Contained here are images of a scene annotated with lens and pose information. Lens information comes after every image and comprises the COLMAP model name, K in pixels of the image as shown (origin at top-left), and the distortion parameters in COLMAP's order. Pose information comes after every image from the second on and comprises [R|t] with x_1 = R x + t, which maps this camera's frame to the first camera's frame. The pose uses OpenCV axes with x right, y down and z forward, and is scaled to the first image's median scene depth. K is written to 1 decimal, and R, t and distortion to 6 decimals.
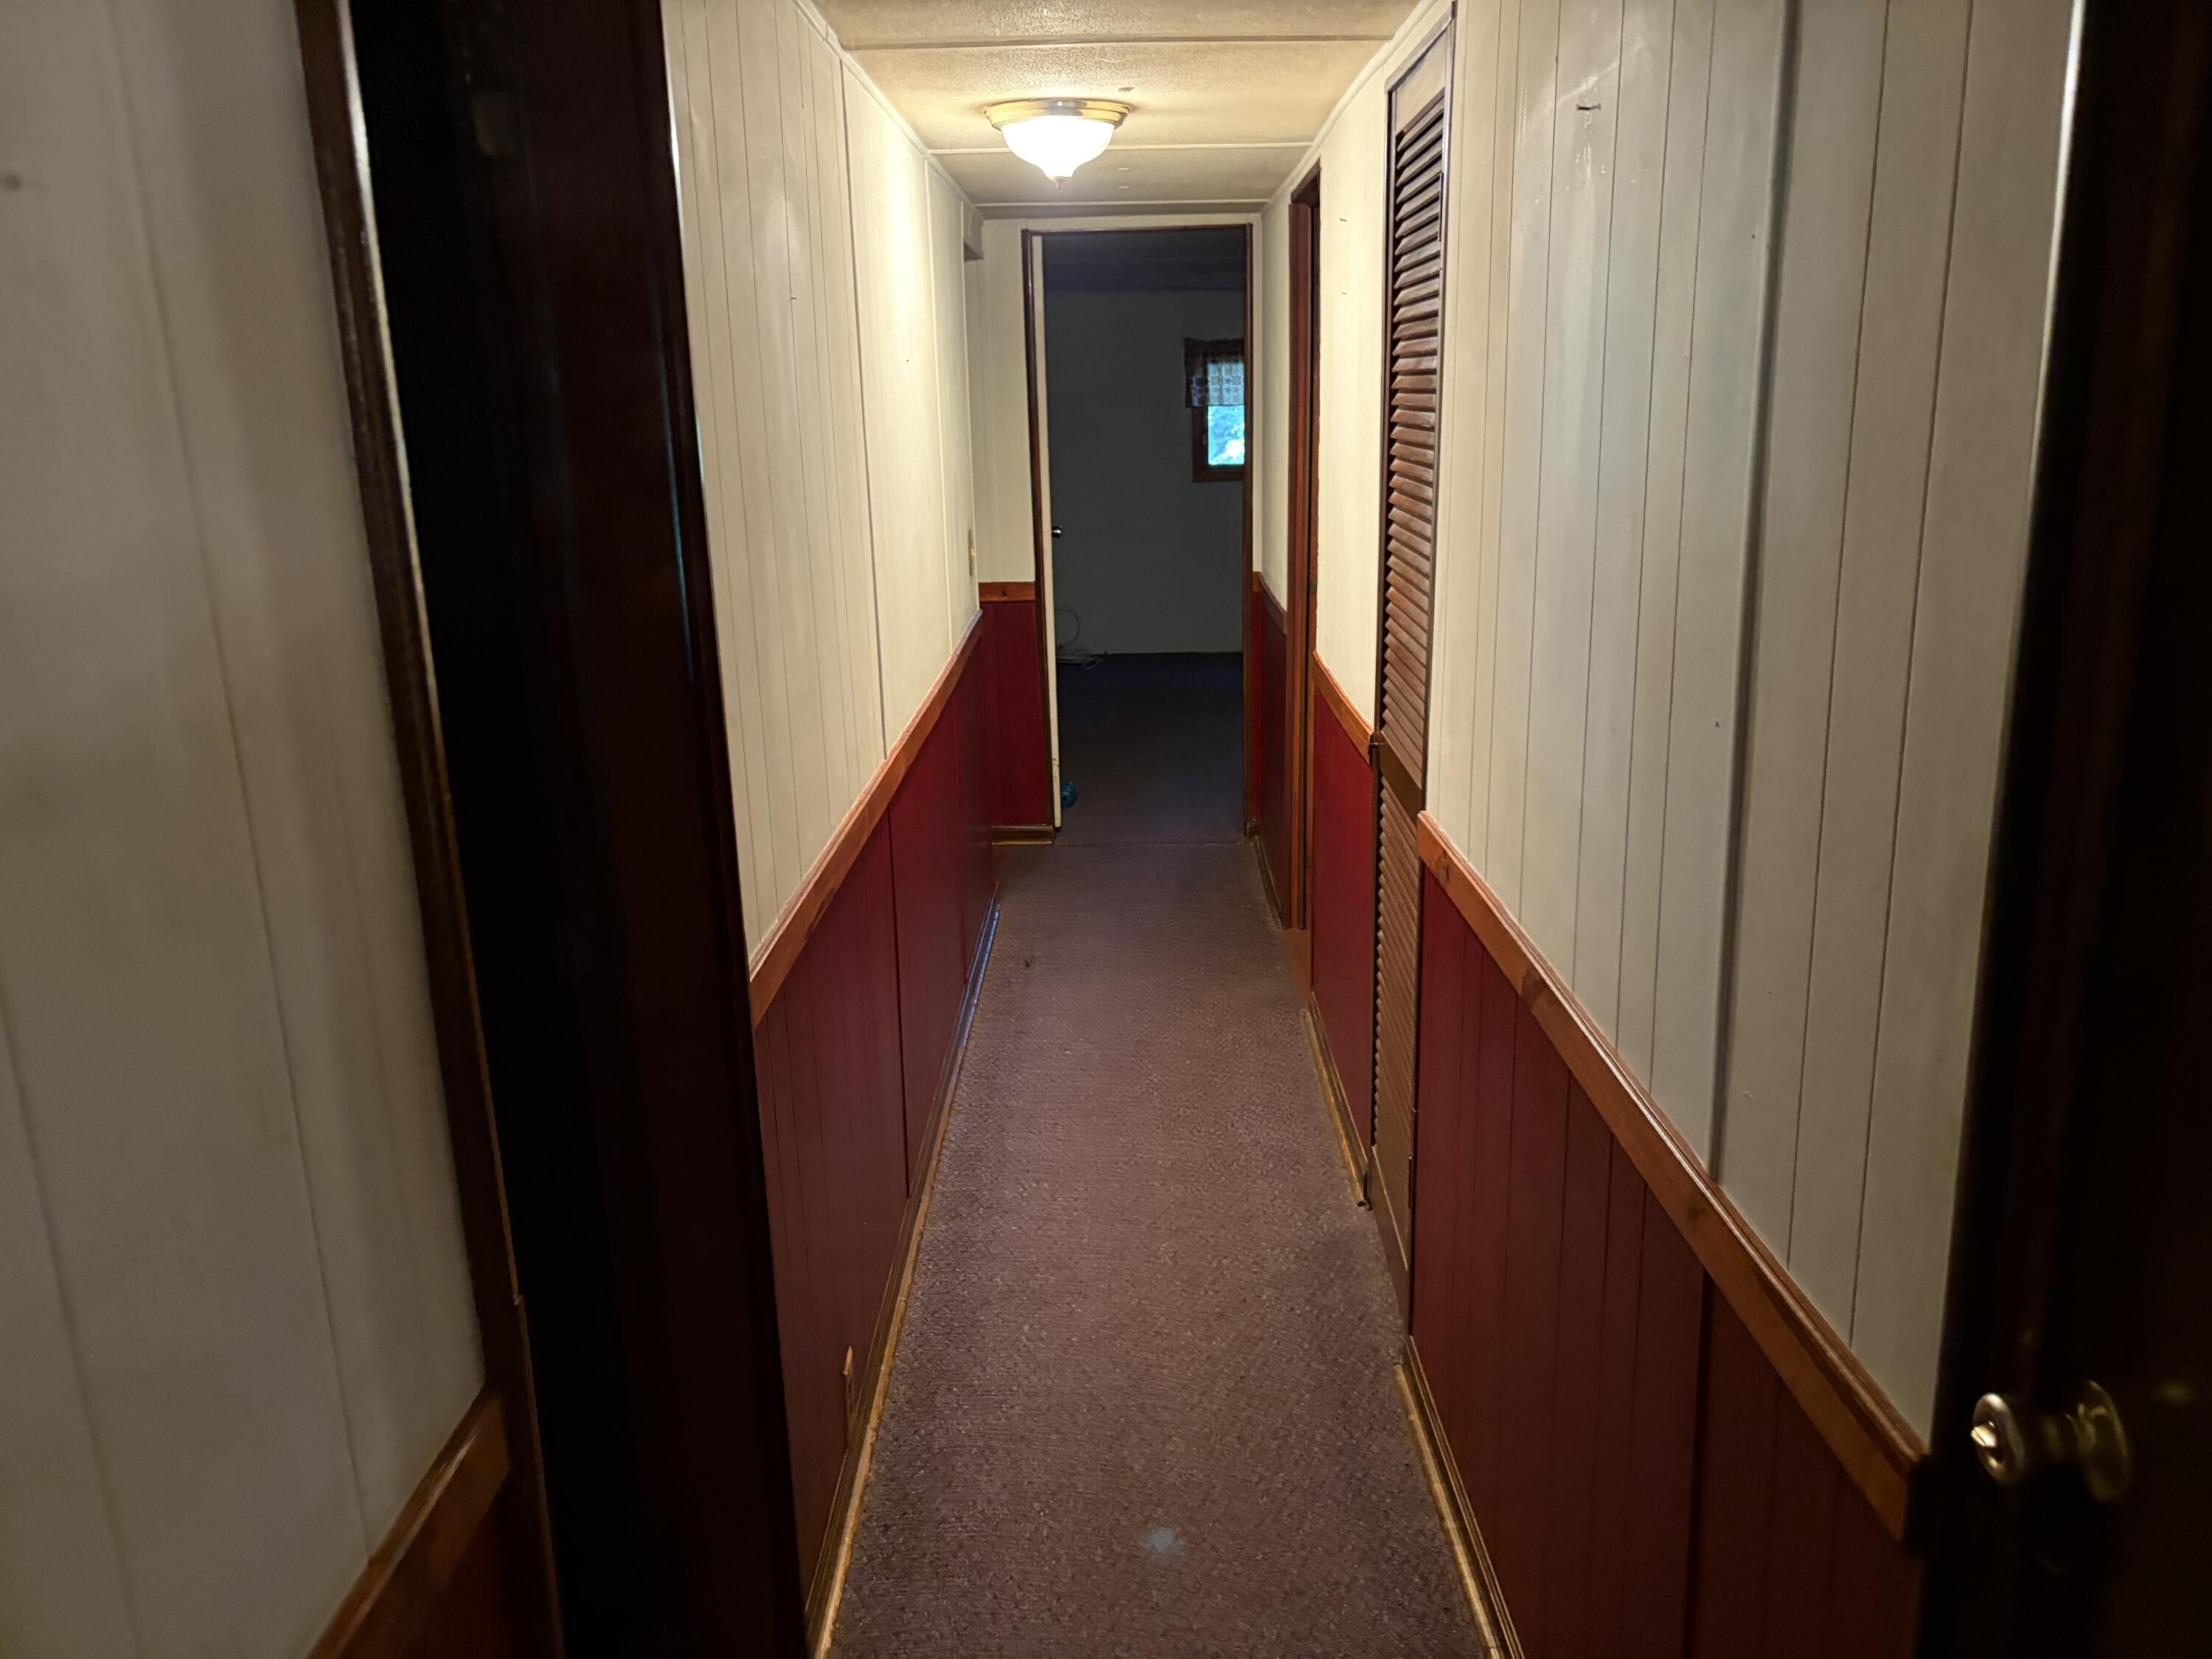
lens RADIAL K [[1638.0, 0, 1109.4], [0, 1638.0, 911.7], [0, 0, 1]] dist [0.039465, -0.048315]
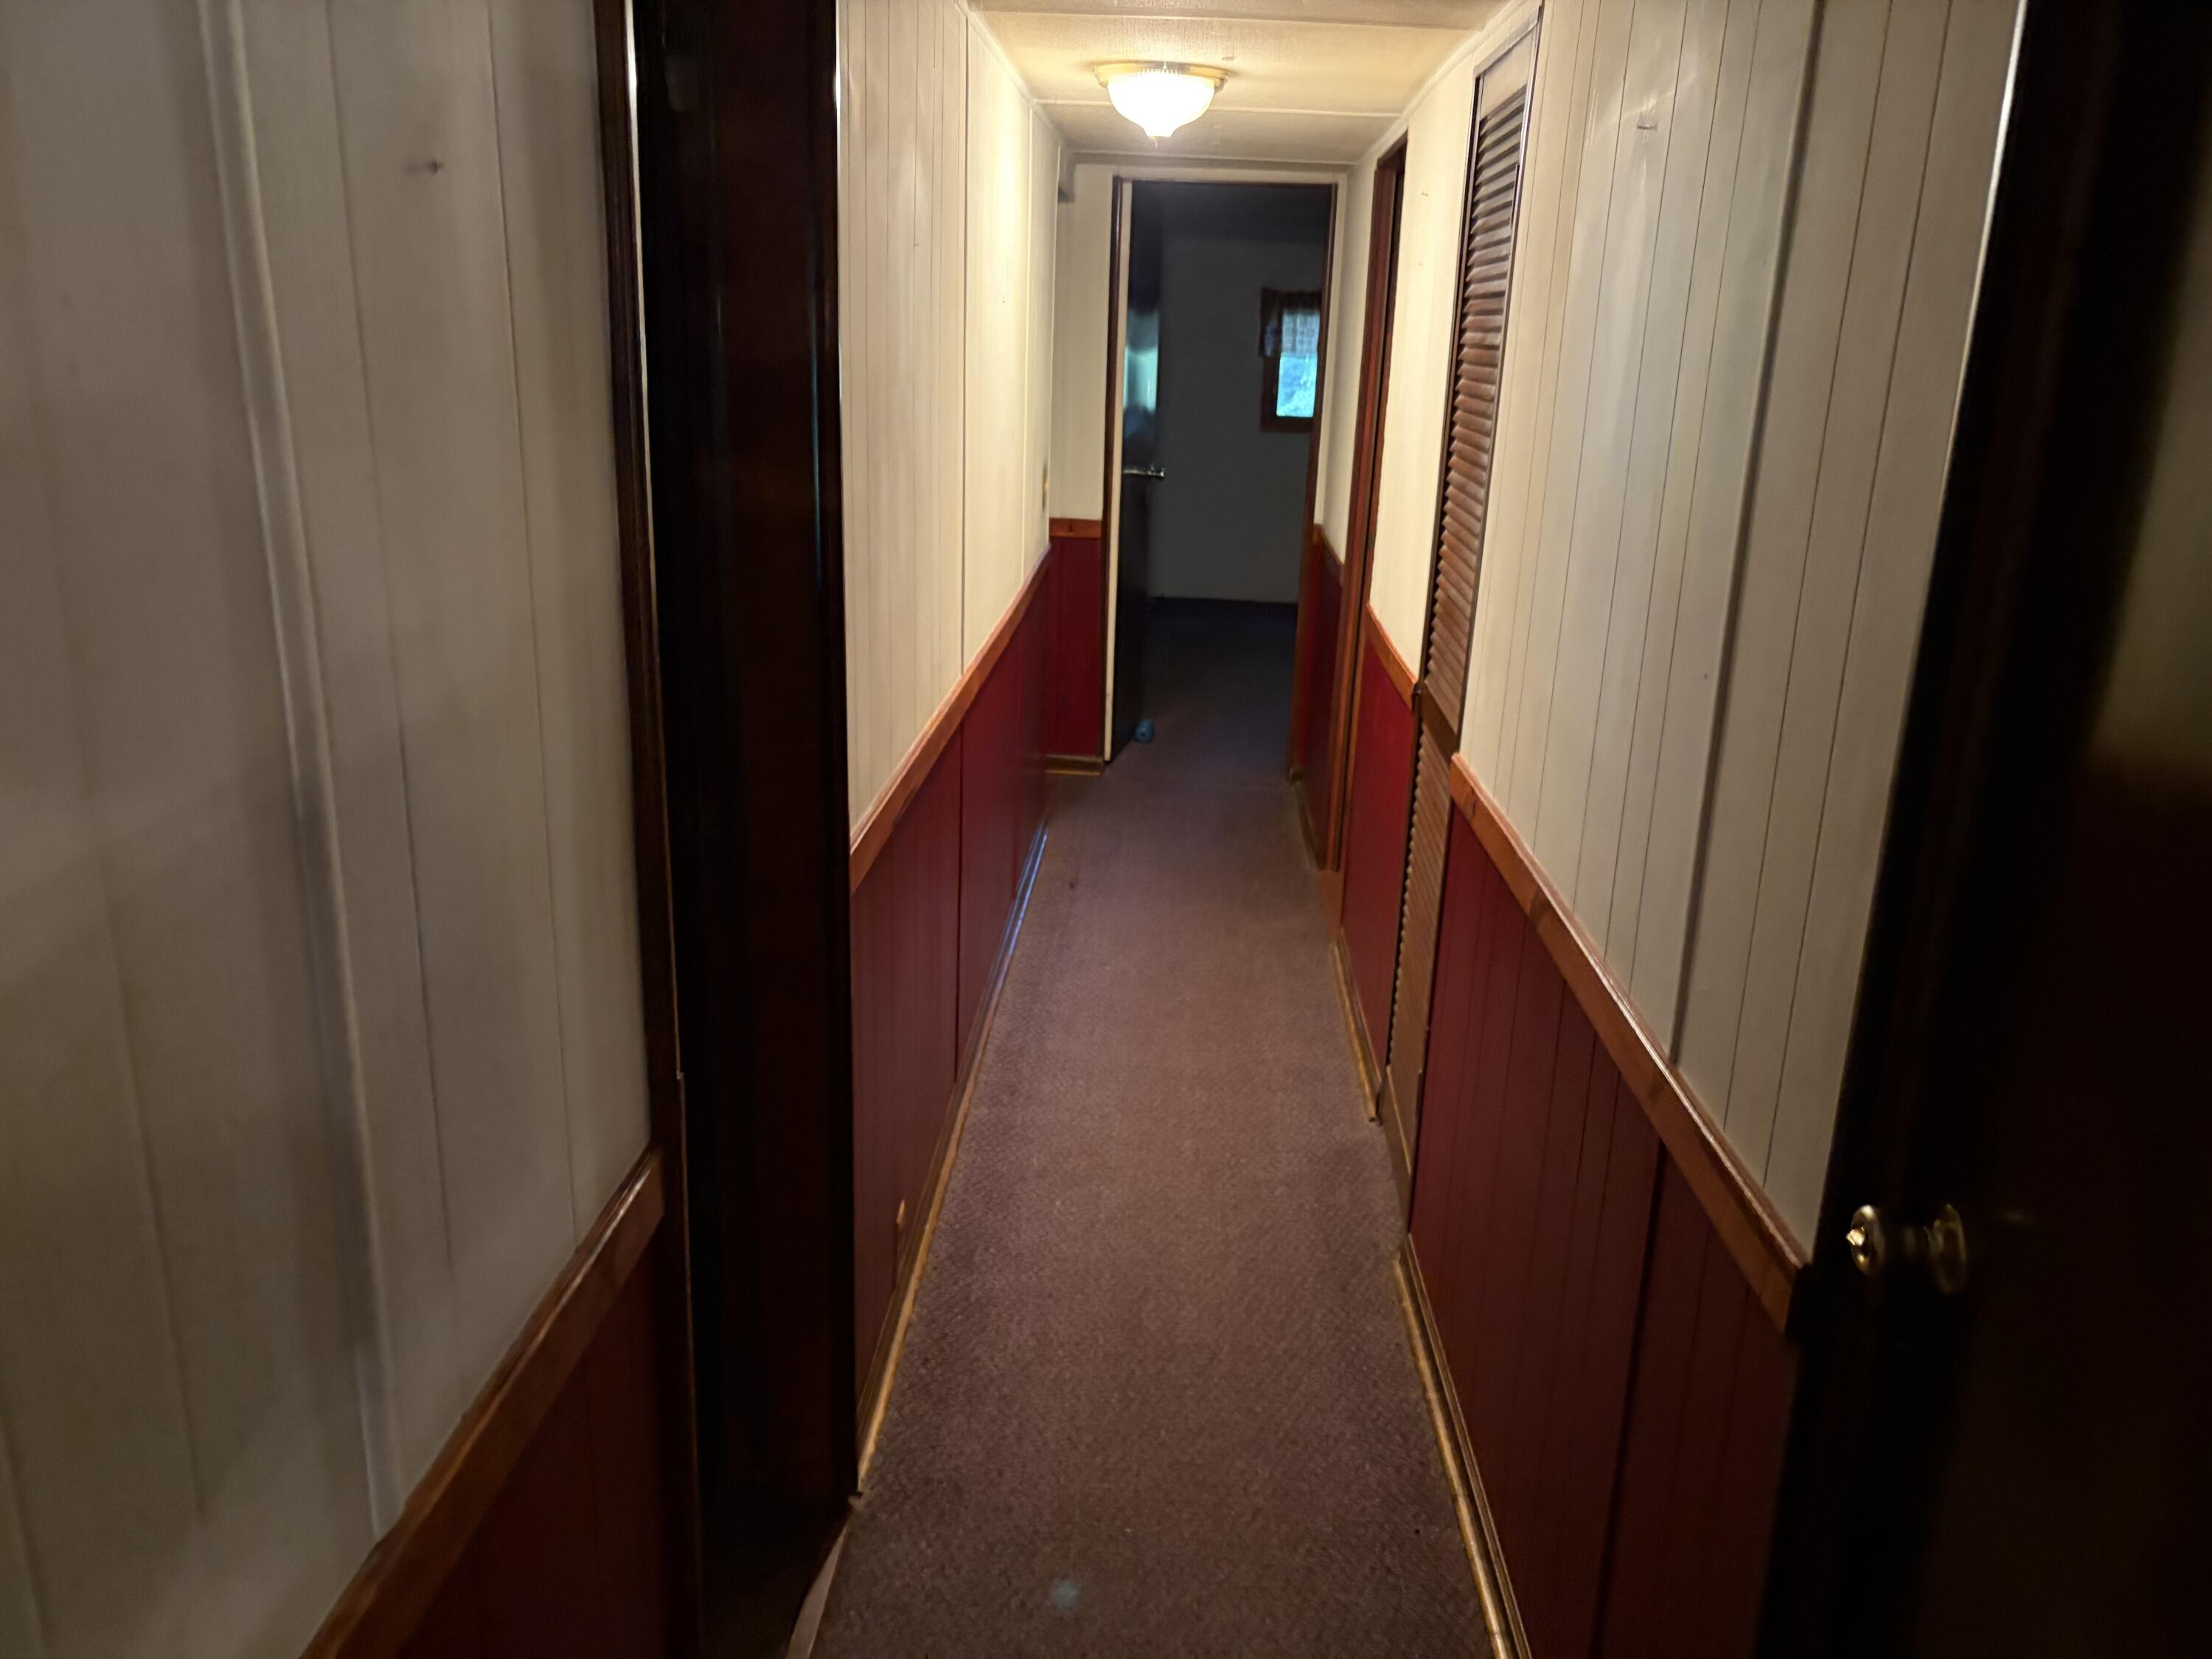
lens RADIAL K [[1699.5, 0, 1100.3], [0, 1699.5, 923.7], [0, 0, 1]] dist [0.079536, -0.214460]
pose [[0.997424, 0.069450, -0.017935, -0.015728], [-0.068861, 0.997125, 0.031615, 0.030419], [0.020079, -0.030298, 0.999339, -0.132478]]
